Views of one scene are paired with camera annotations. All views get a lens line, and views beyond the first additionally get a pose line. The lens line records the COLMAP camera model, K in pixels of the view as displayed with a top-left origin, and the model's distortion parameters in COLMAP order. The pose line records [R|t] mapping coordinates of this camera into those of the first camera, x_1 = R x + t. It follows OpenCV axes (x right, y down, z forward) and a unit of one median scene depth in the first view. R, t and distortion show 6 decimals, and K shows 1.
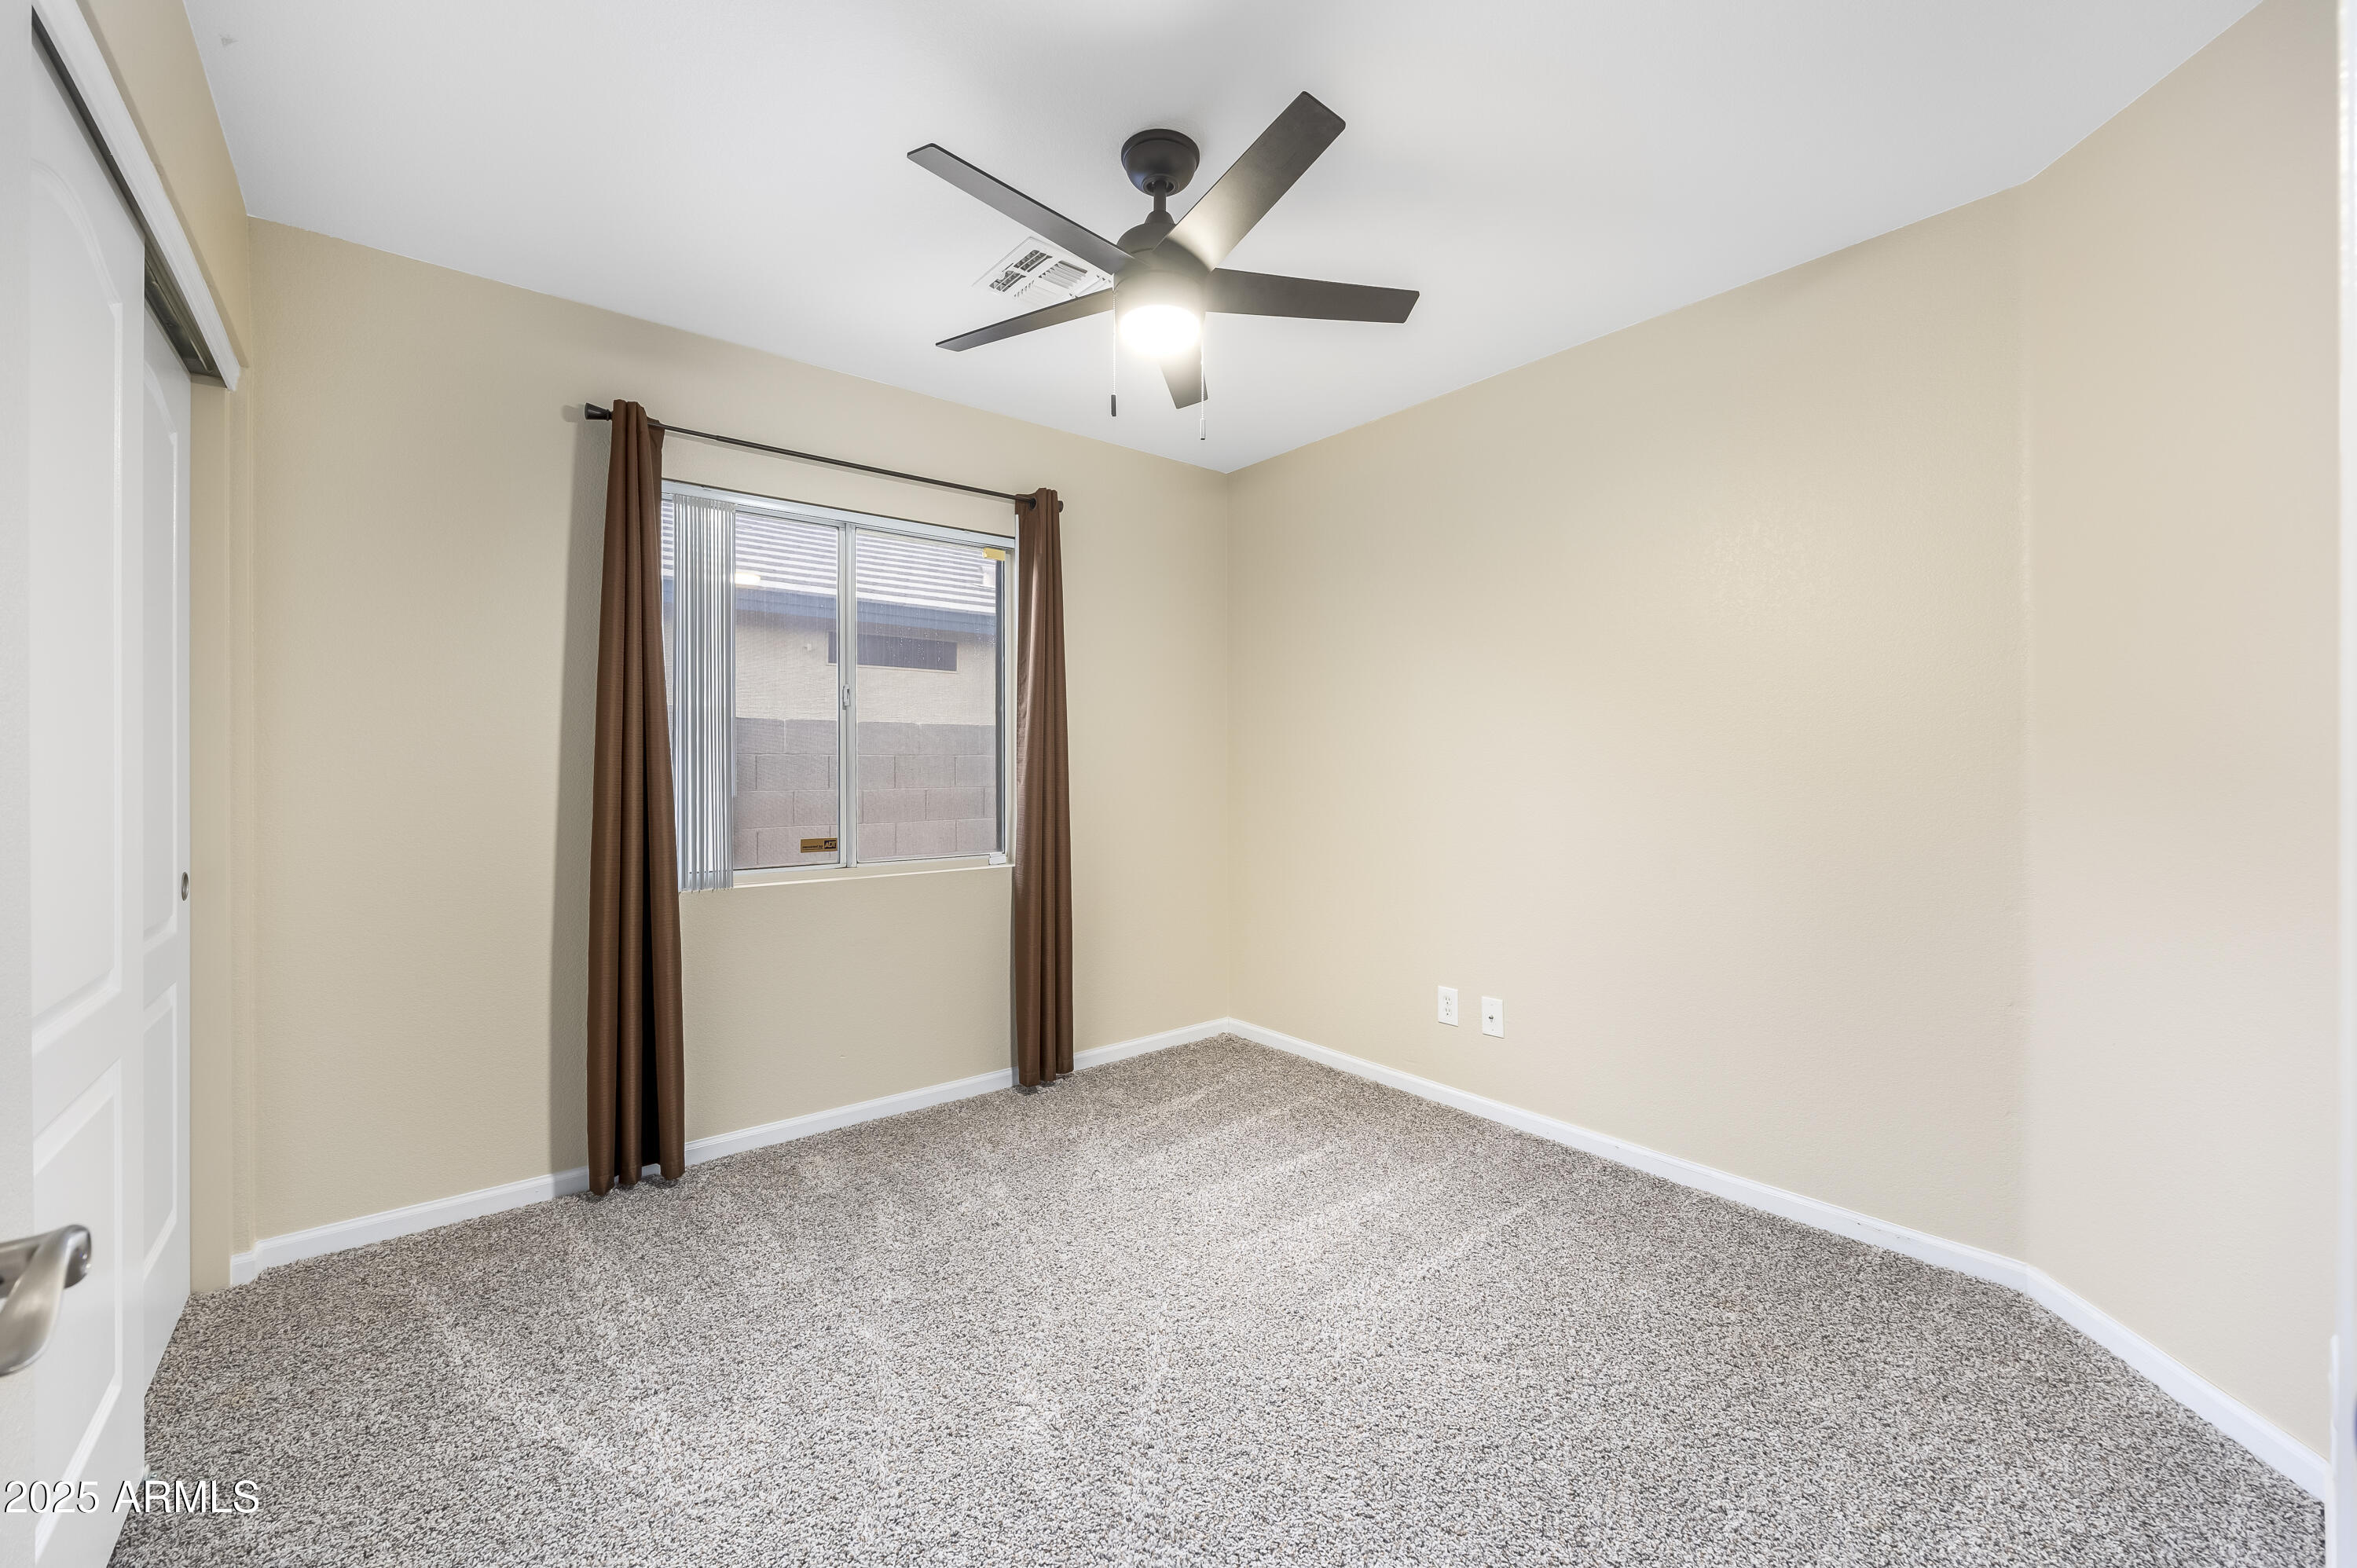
lens RADIAL K [[940.5, 0, 1170.5], [0, 940.5, 774.4], [0, 0, 1]] dist [-0.000762, 0.000017]
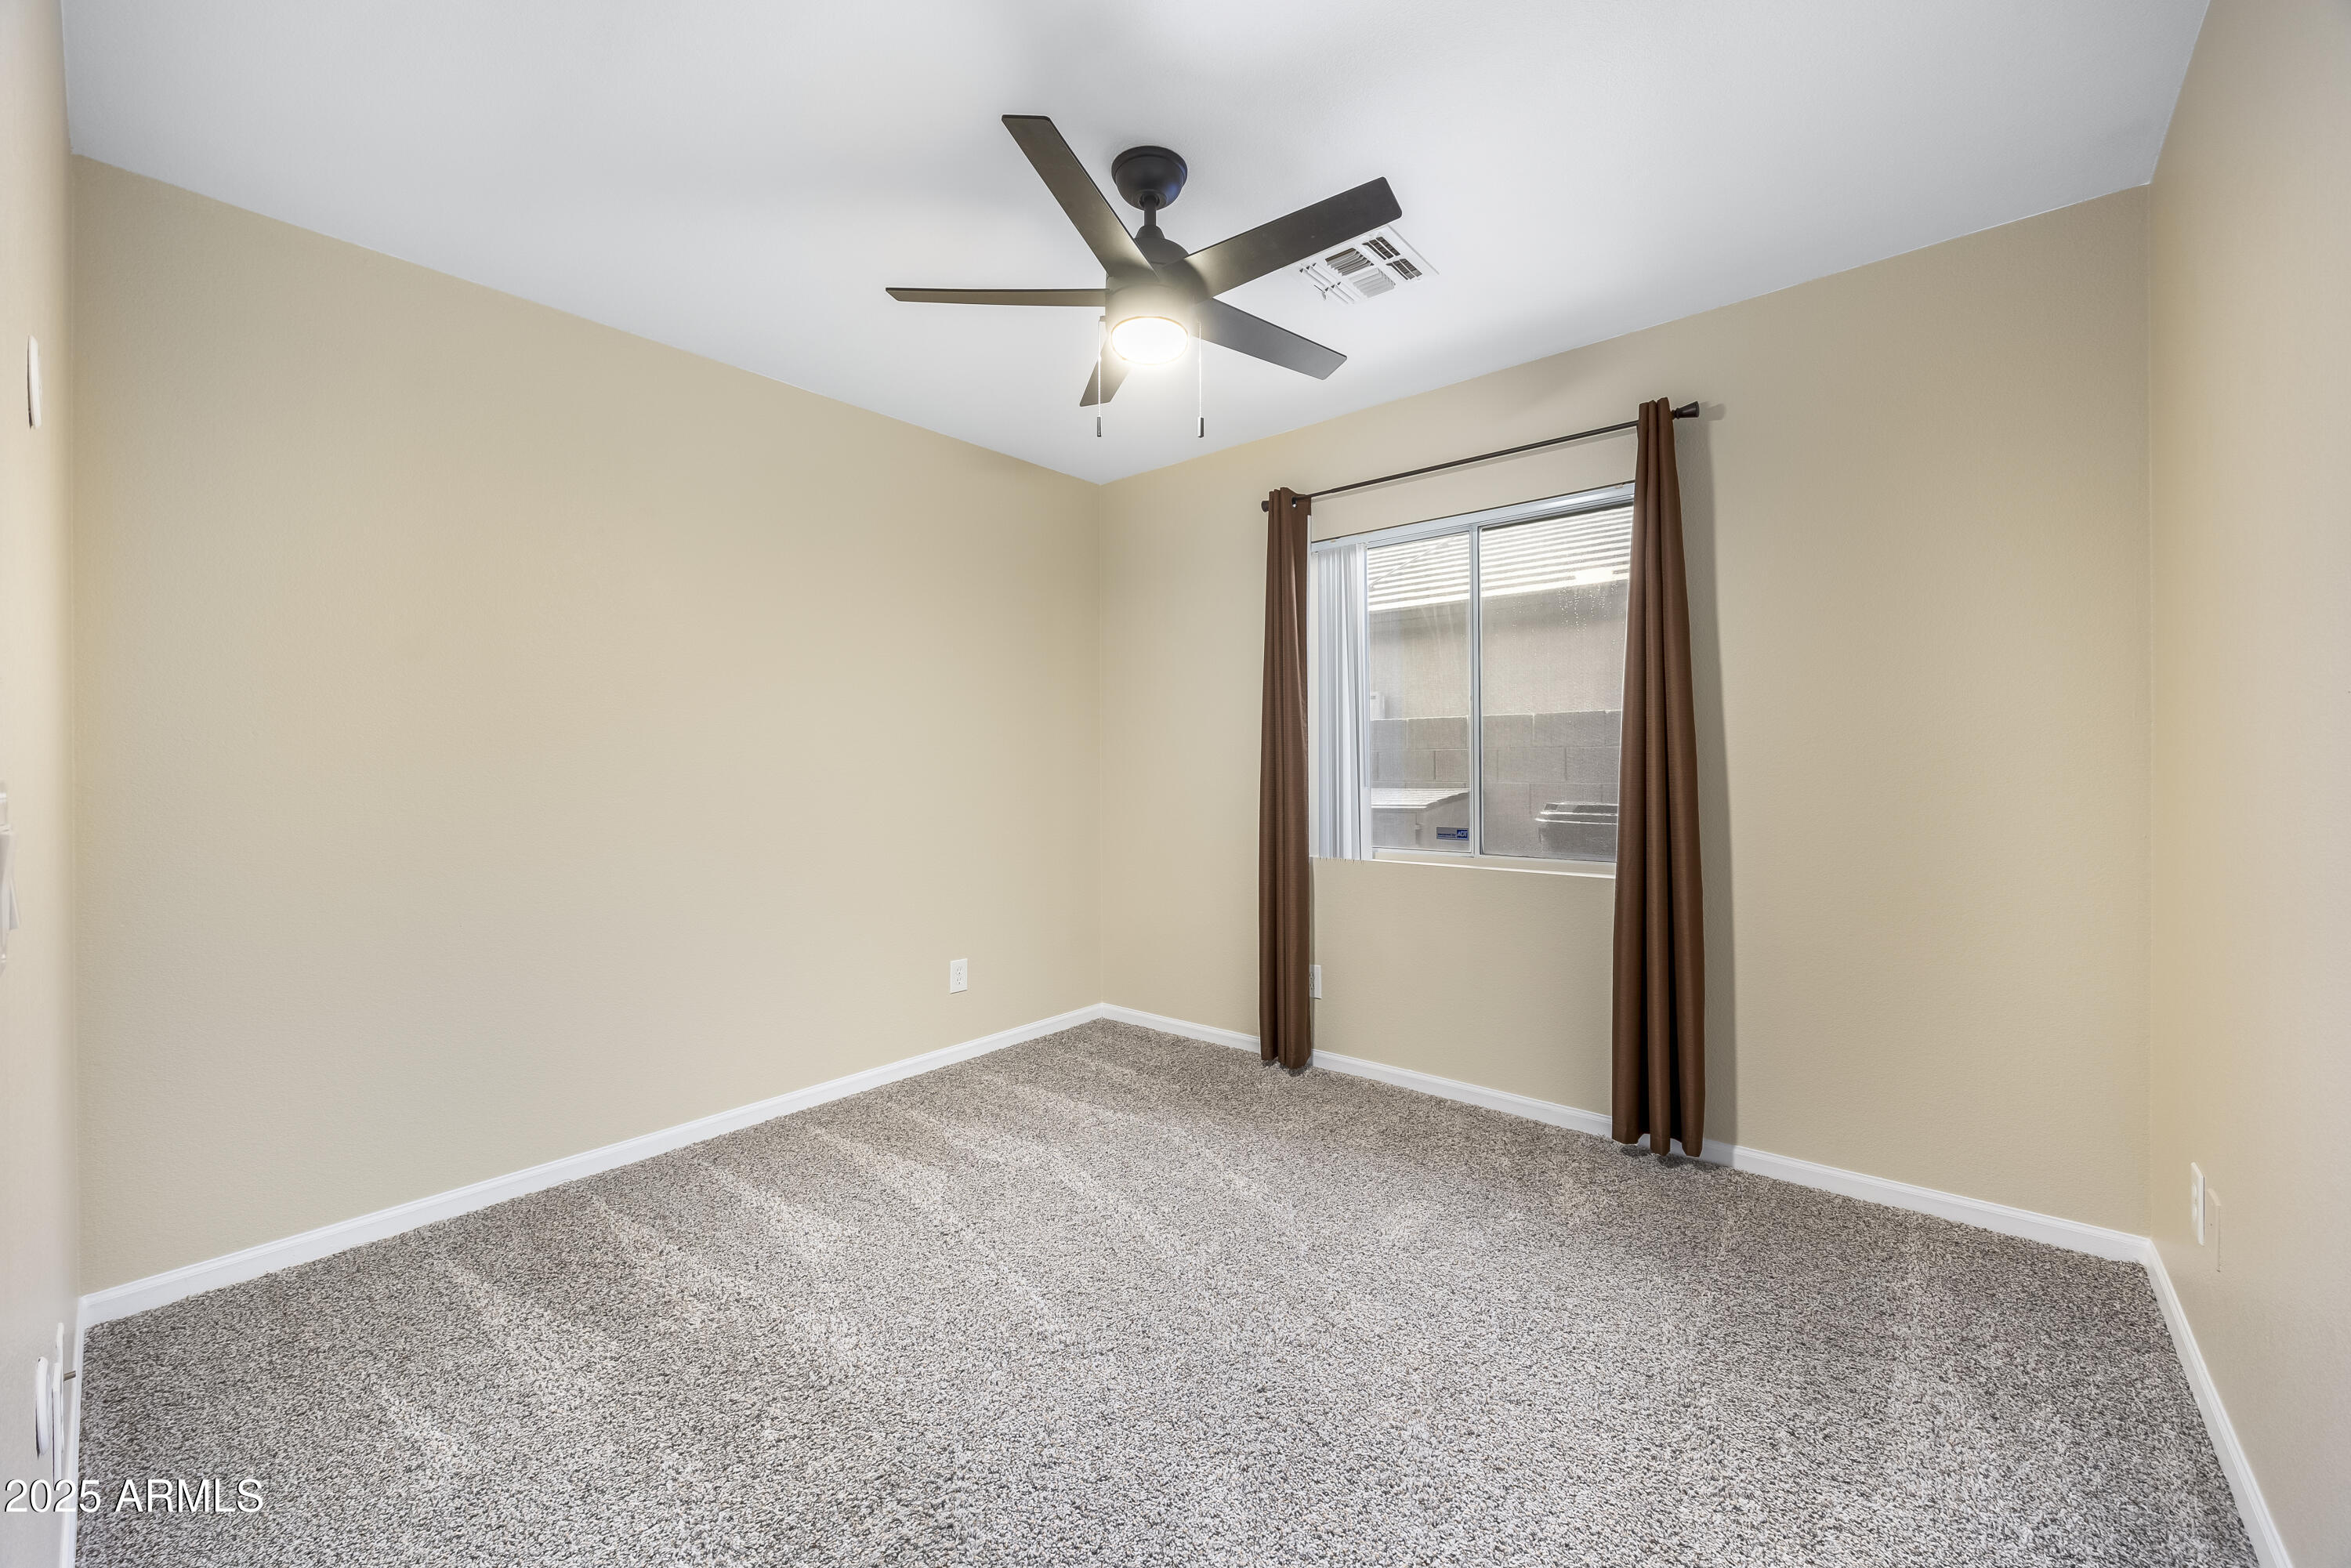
lens RADIAL K [[938.1, 0, 1168.8], [0, 938.1, 768.5], [0, 0, 1]] dist [-0.000762, 0.000017]
pose [[0.206891, 0.017980, -0.978199, 0.665588], [-0.008484, 0.999826, 0.016583, -0.015683], [0.978327, 0.004868, 0.207007, 0.504993]]
